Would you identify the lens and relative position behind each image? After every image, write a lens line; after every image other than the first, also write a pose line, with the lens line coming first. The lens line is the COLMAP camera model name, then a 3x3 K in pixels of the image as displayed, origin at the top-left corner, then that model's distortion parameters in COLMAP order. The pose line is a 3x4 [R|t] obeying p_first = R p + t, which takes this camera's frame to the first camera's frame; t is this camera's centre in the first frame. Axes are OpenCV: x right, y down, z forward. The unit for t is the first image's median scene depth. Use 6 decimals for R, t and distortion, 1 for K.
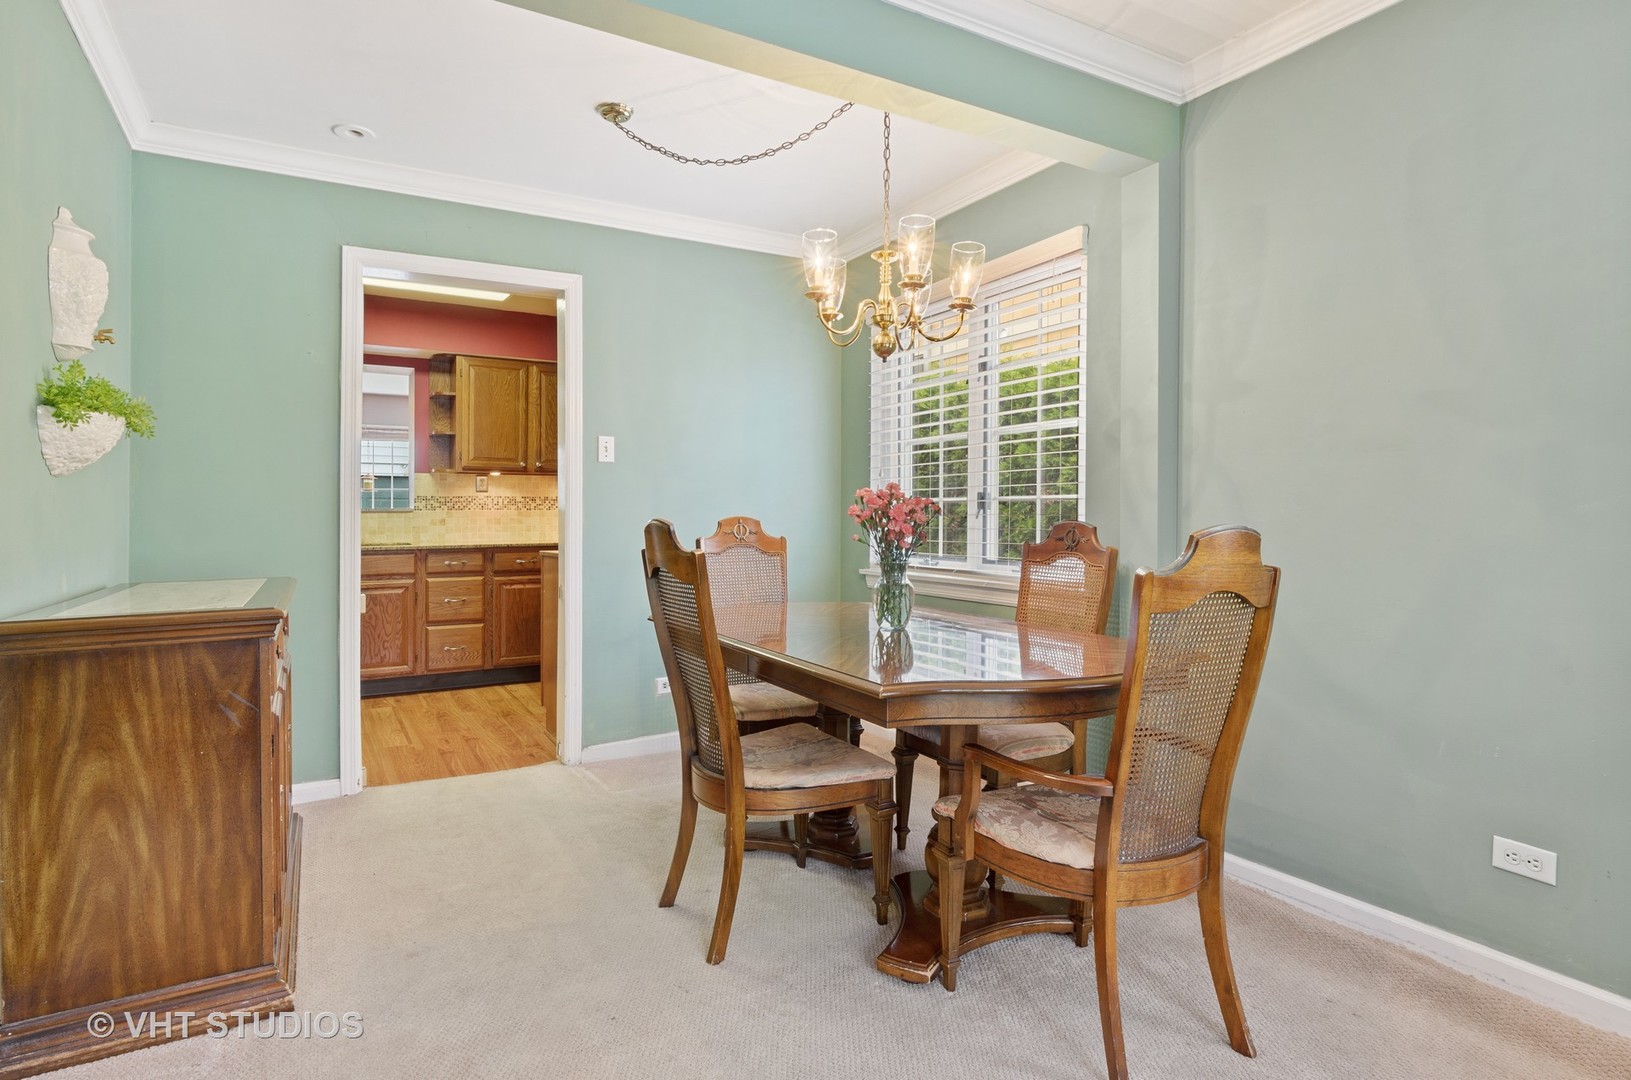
lens RADIAL K [[840.4, 0, 816.7], [0, 840.4, 524.1], [0, 0, 1]] dist [0.002634, -0.000674]
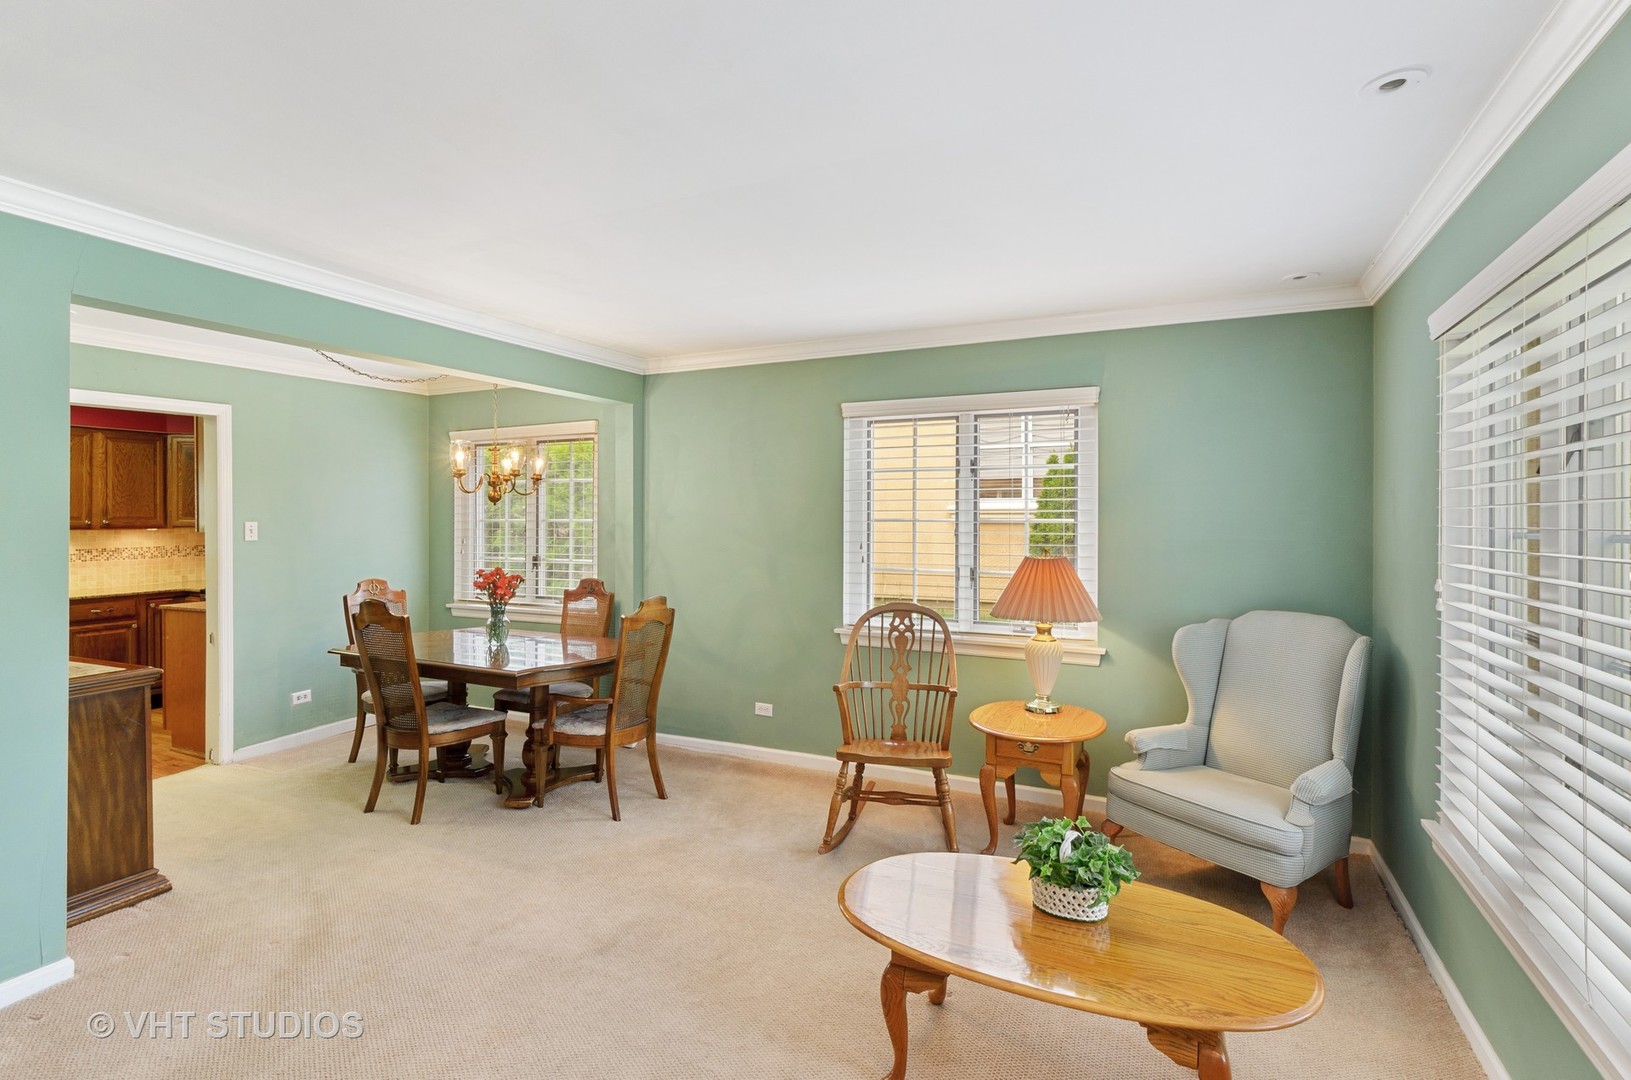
lens RADIAL K [[760.8, 0, 820.6], [0, 760.8, 519.8], [0, 0, 1]] dist [-0.000913, -0.000355]
pose [[0.819969, -0.002735, 0.572402, -0.365334], [0.005616, 0.999979, -0.003266, -0.181320], [-0.572381, 0.005893, 0.819967, -1.018593]]
